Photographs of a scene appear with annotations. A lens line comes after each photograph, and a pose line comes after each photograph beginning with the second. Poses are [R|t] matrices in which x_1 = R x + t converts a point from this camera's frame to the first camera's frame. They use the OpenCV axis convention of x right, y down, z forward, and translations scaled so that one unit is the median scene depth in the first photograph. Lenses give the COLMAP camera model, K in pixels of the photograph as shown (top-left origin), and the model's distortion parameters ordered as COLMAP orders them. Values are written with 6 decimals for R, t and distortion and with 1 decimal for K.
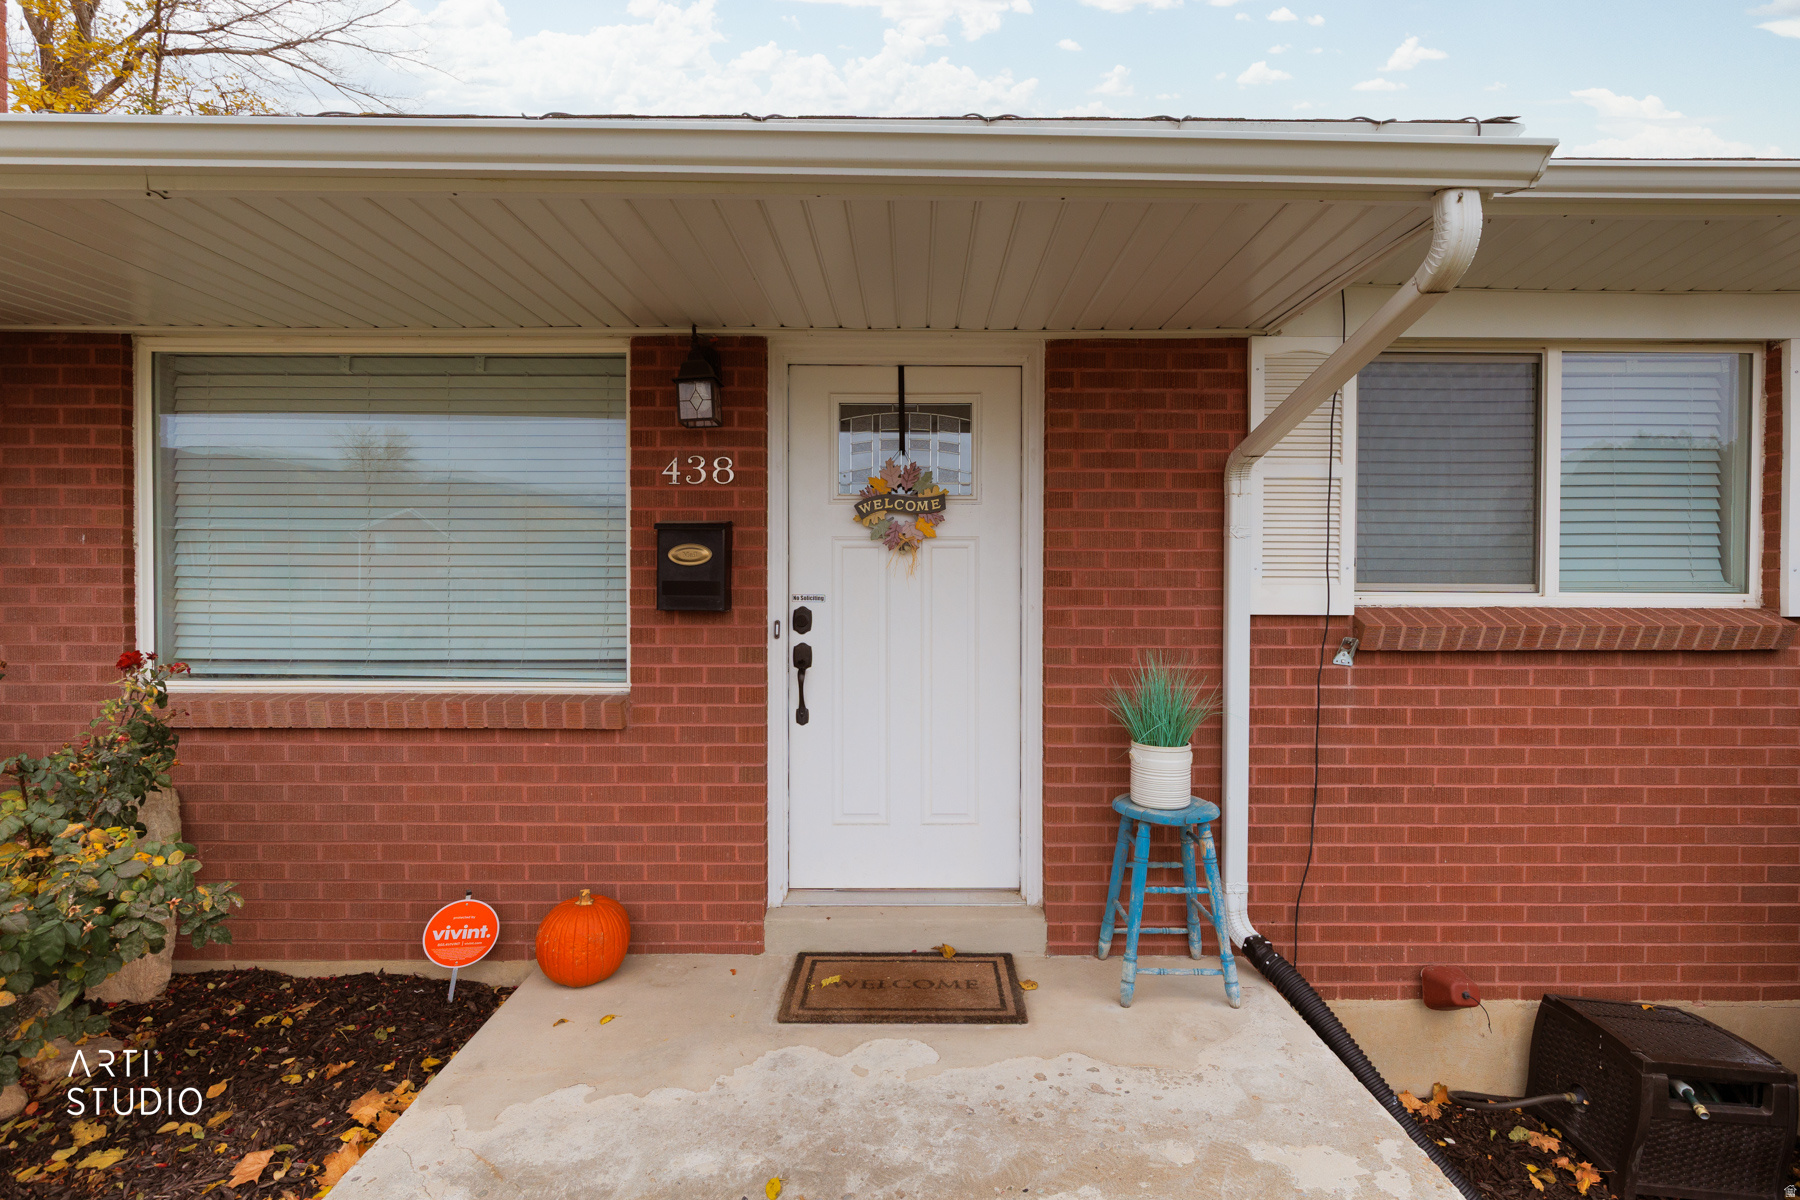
lens RADIAL K [[890.2, 0, 900.0], [0, 890.2, 600.0], [0, 0, 1]] dist [-0.001526, -0.000652]
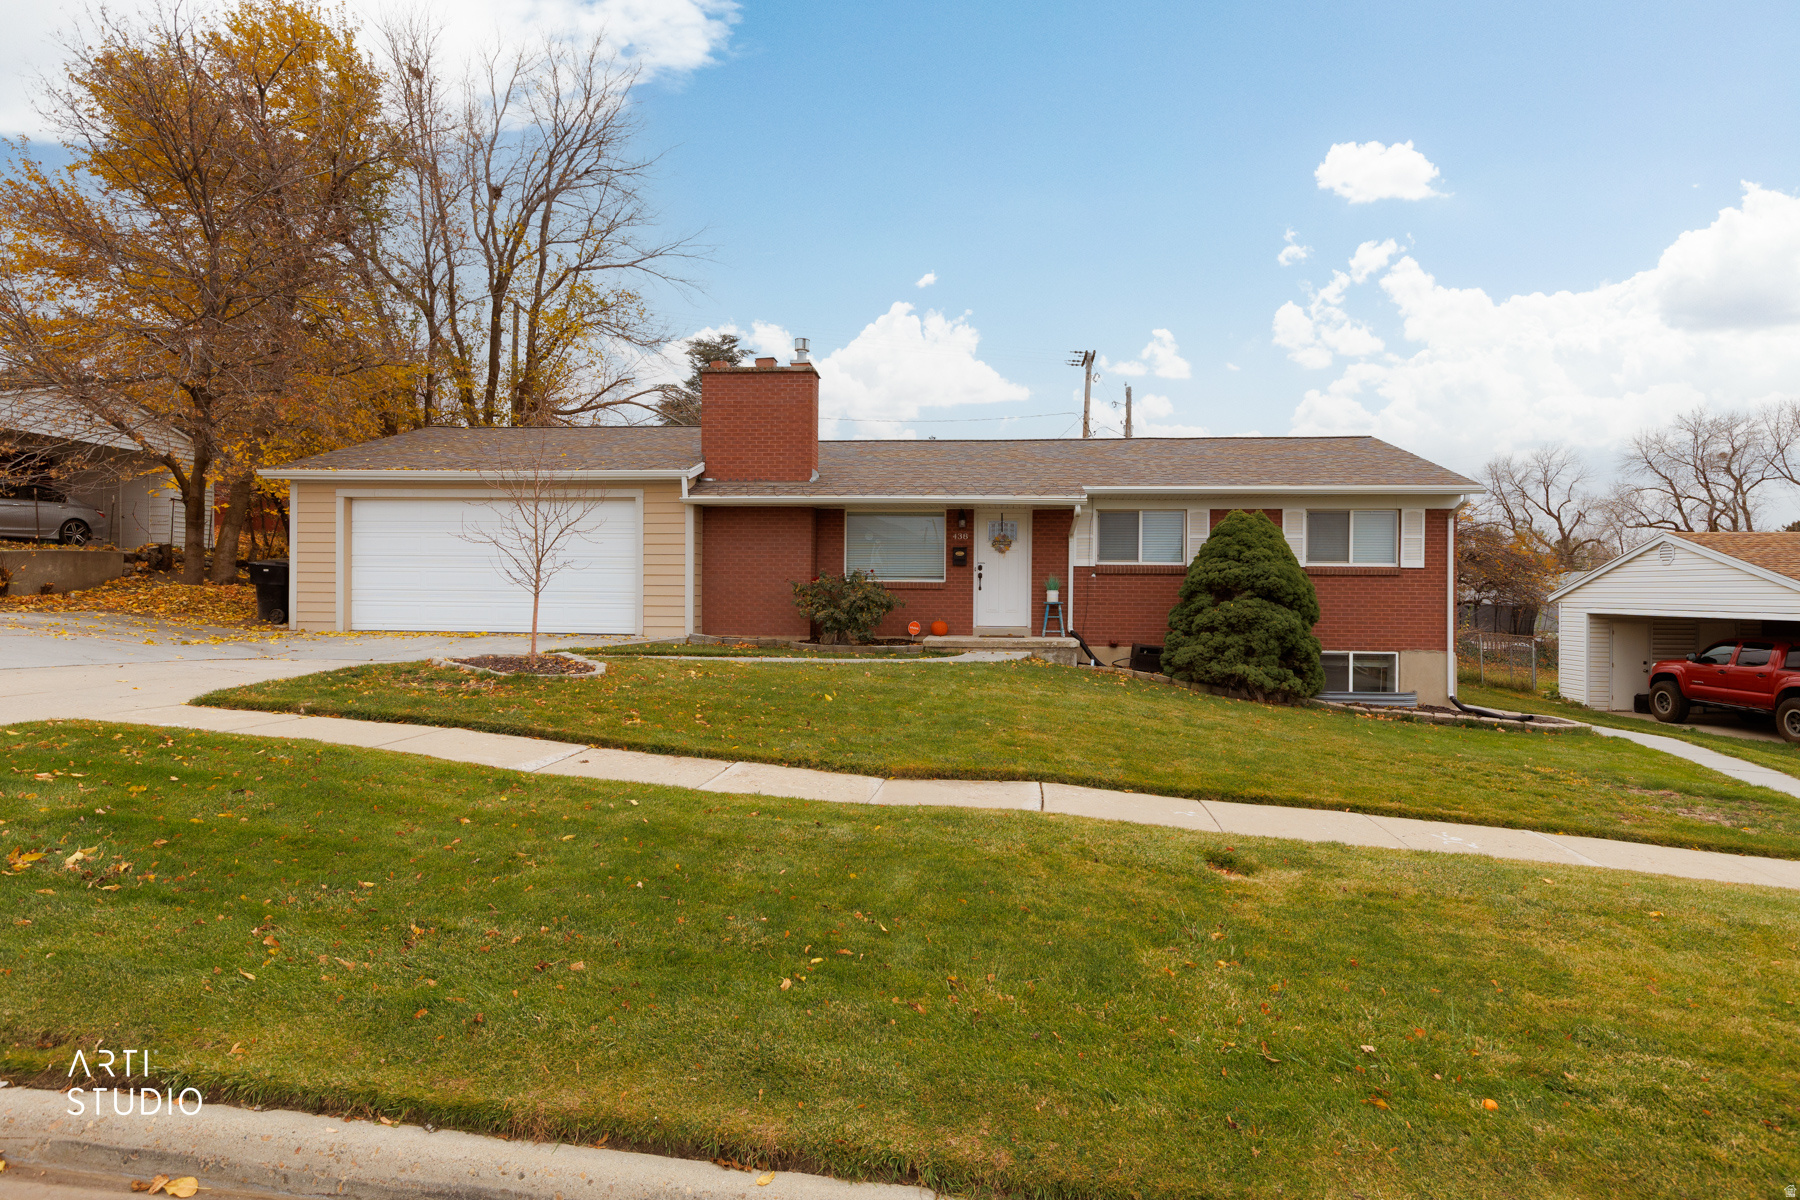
lens RADIAL K [[992.1, 0, 900.0], [0, 992.1, 600.0], [0, 0, 1]] dist [0.000646, 0.000337]
pose [[0.999262, 0.004046, -0.038204, -0.347383], [-0.004407, 0.999946, -0.009364, 0.254096], [0.038164, 0.009525, 0.999226, -4.419433]]
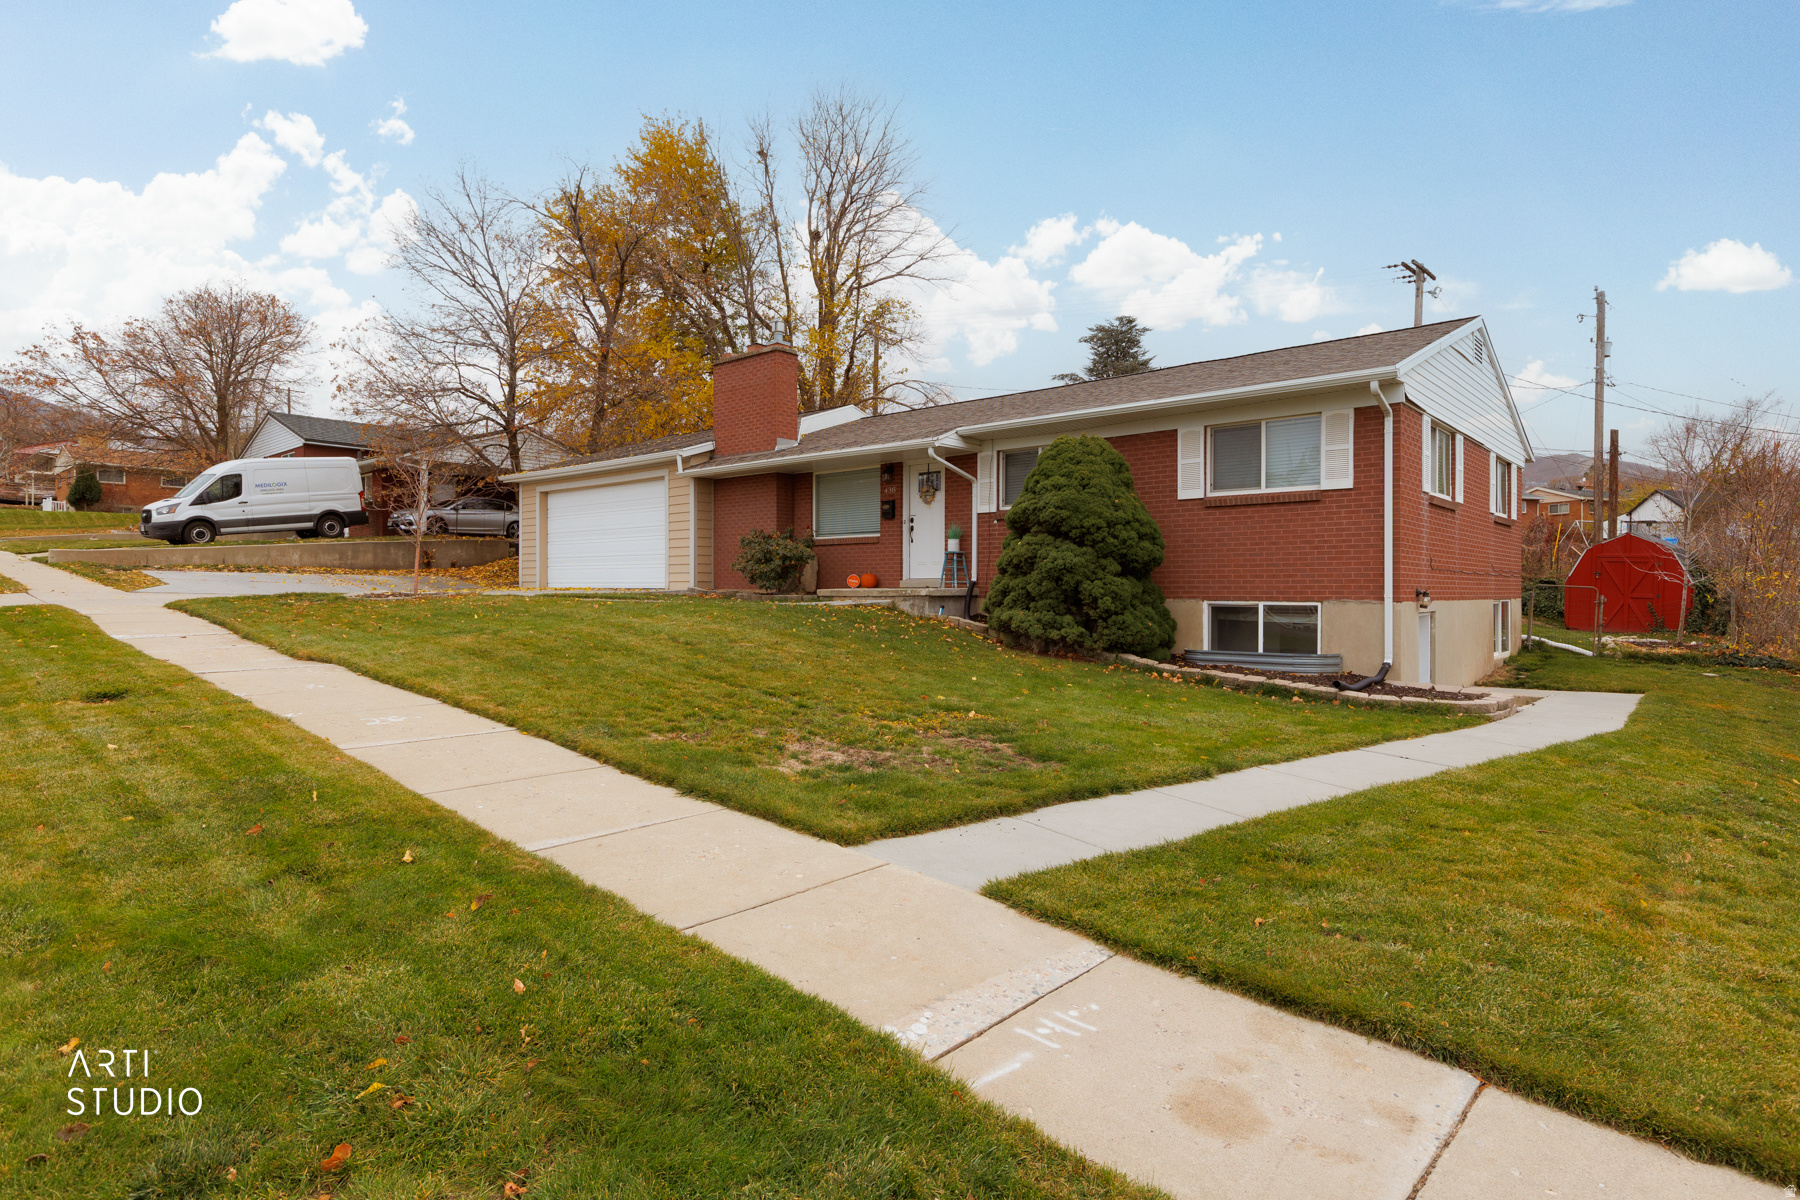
lens RADIAL K [[992.1, 0, 900.0], [0, 992.1, 600.0], [0, 0, 1]] dist [0.000646, 0.000337]
pose [[0.762617, 0.002858, -0.646844, 3.378547], [-0.009003, 0.999940, -0.006196, 0.497635], [0.646788, 0.010549, 0.762597, -3.155374]]
